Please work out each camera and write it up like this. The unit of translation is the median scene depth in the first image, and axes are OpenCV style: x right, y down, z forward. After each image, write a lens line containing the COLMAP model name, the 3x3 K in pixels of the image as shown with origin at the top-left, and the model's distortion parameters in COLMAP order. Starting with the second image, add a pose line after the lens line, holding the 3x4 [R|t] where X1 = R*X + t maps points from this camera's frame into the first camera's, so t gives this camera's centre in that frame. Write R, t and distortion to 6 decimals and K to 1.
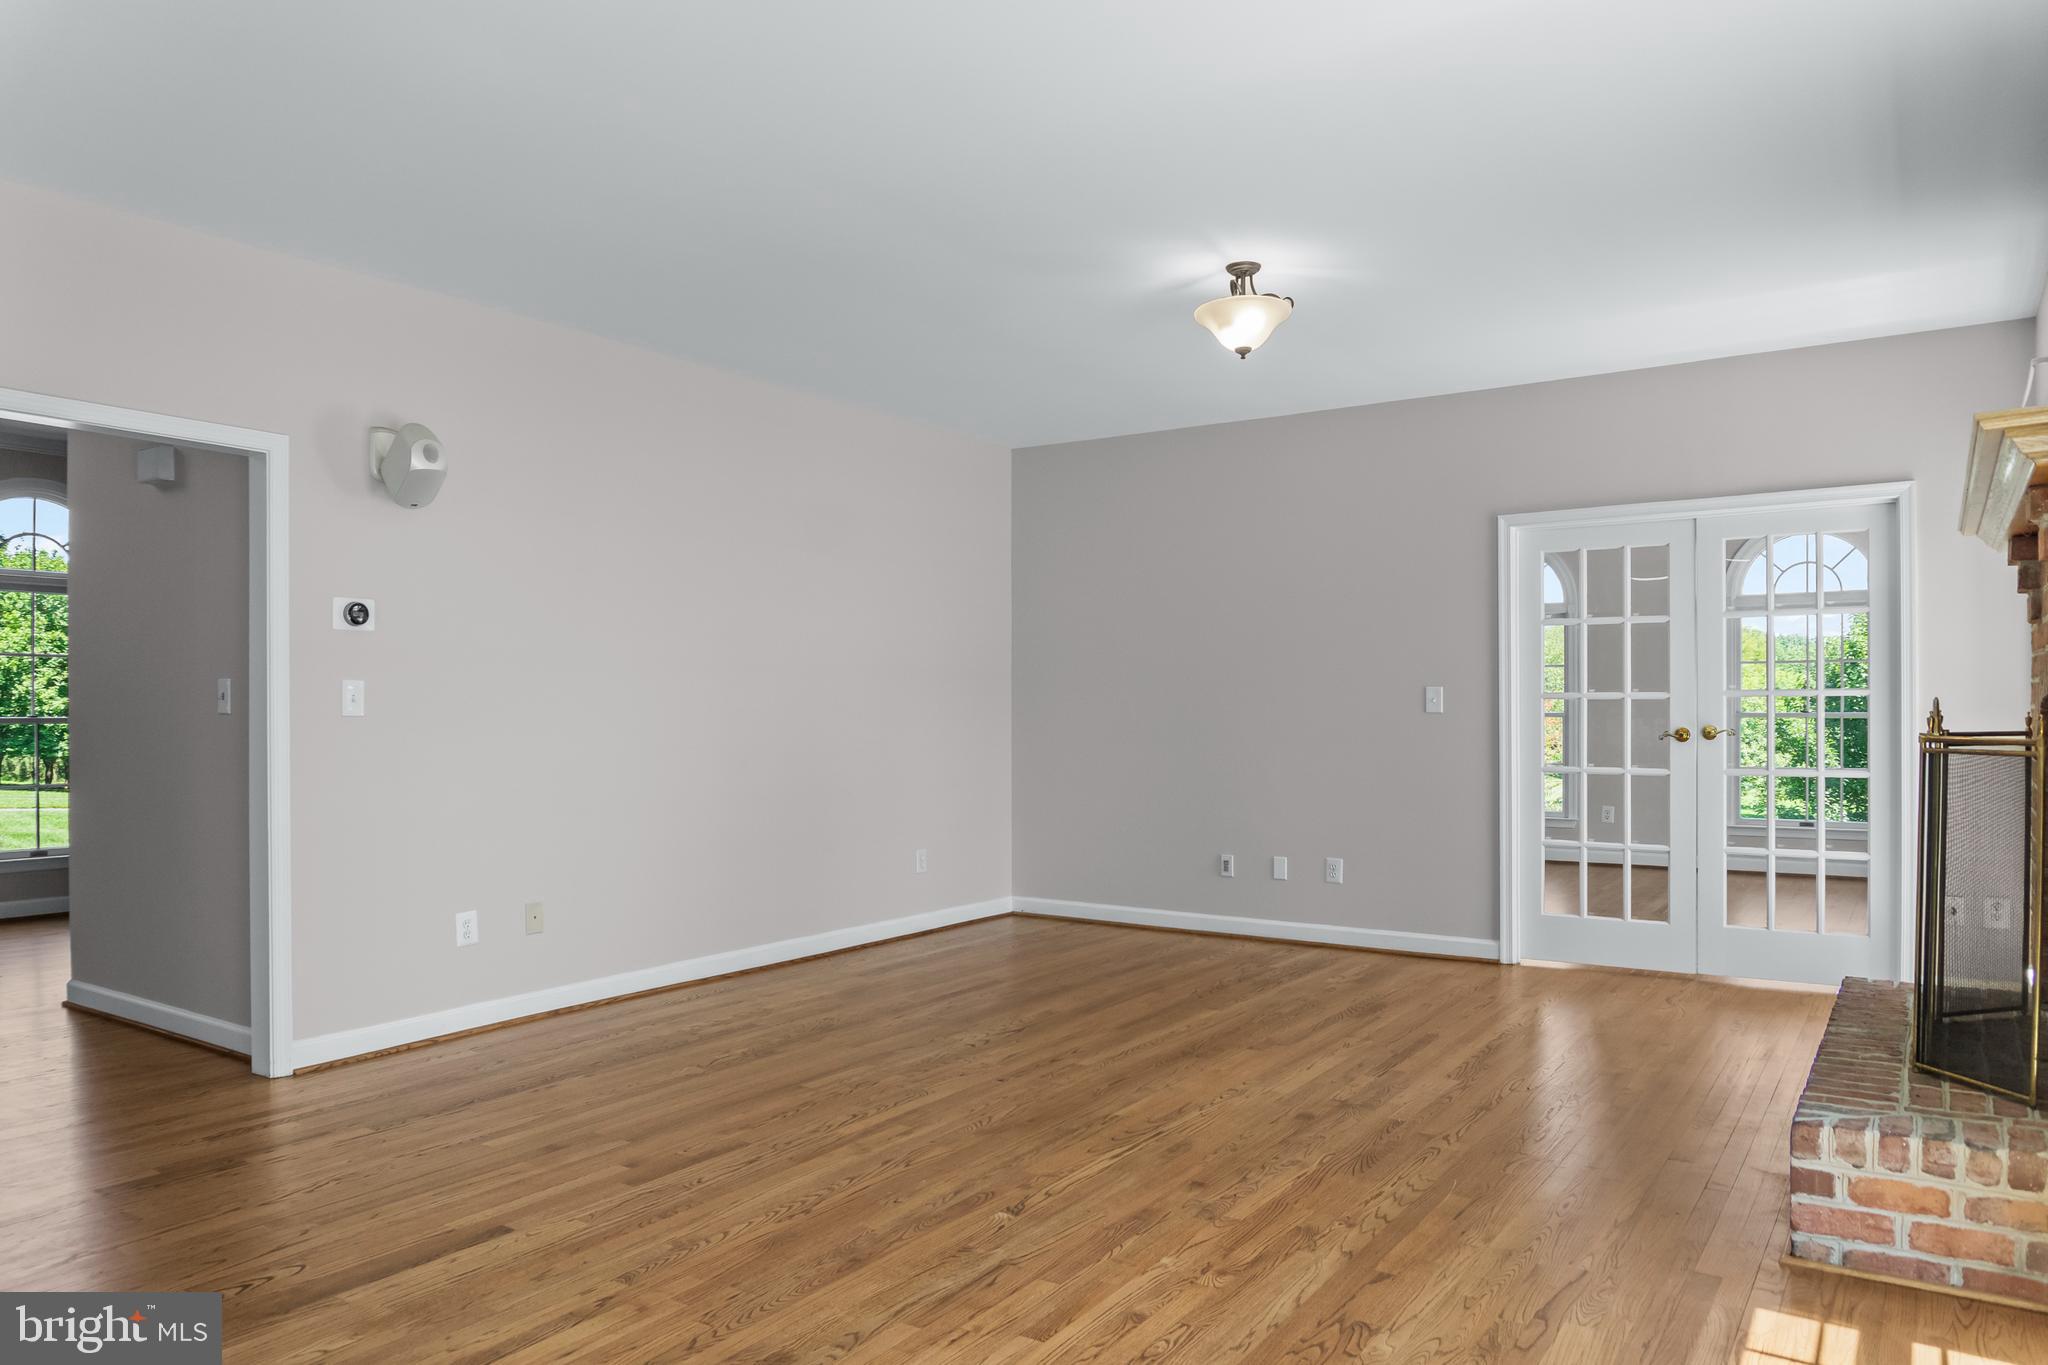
lens RADIAL K [[1419.3, 0, 1016.0], [0, 1419.3, 671.3], [0, 0, 1]] dist [-0.024030, -0.002522]
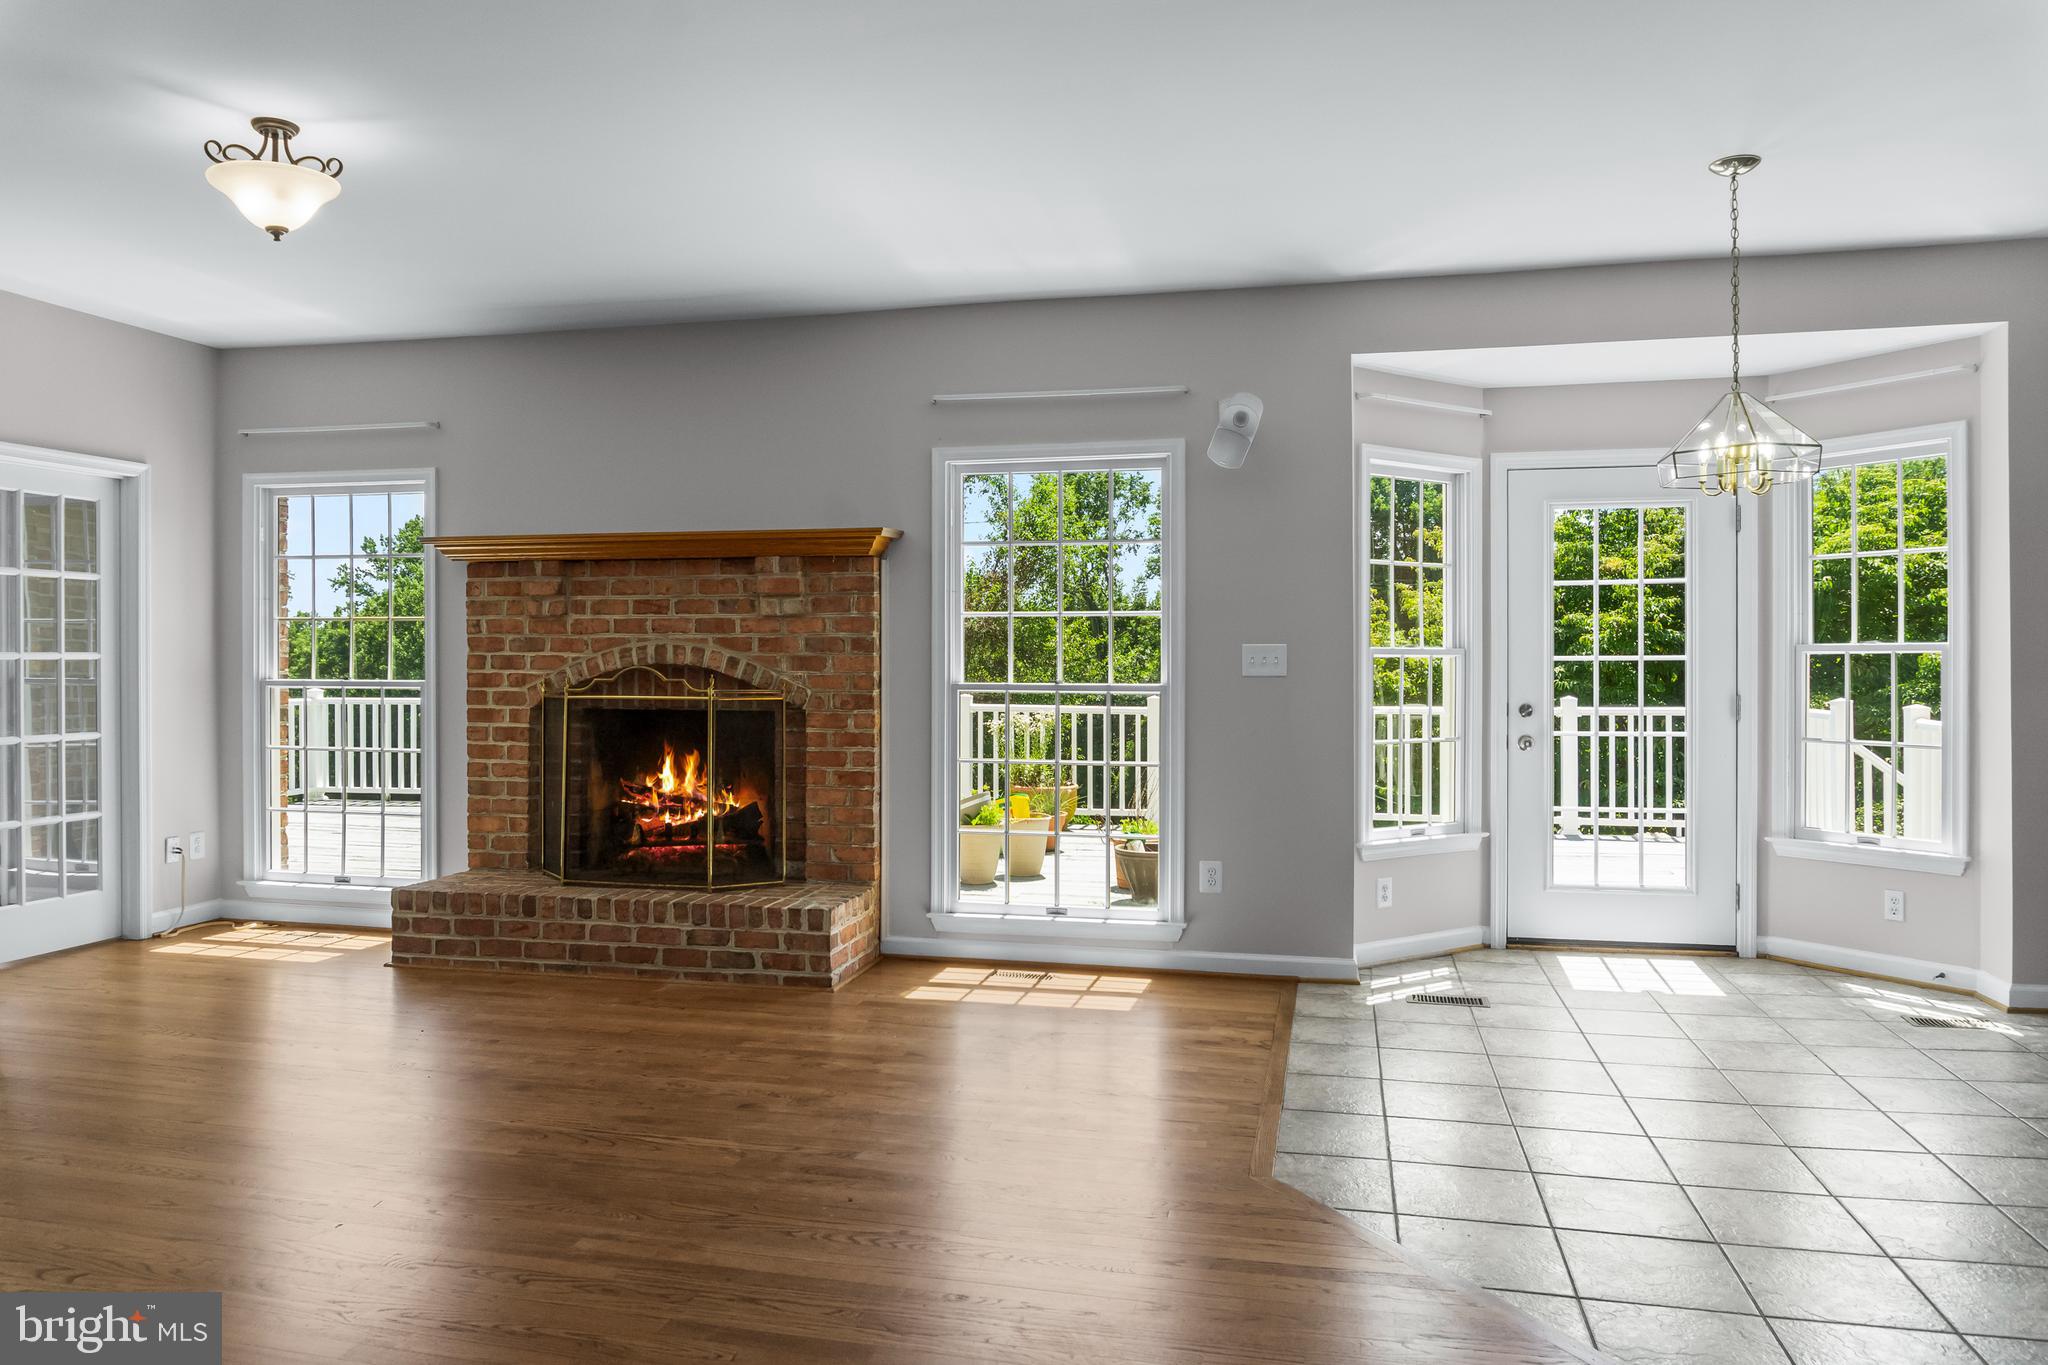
lens RADIAL K [[1419.3, 0, 1016.0], [0, 1419.3, 671.3], [0, 0, 1]] dist [-0.024030, -0.002522]
pose [[-0.351129, -0.010292, 0.936271, -0.888558], [-0.005260, 0.999945, 0.009020, 0.014664], [-0.936312, -0.001758, -0.351164, 1.095638]]
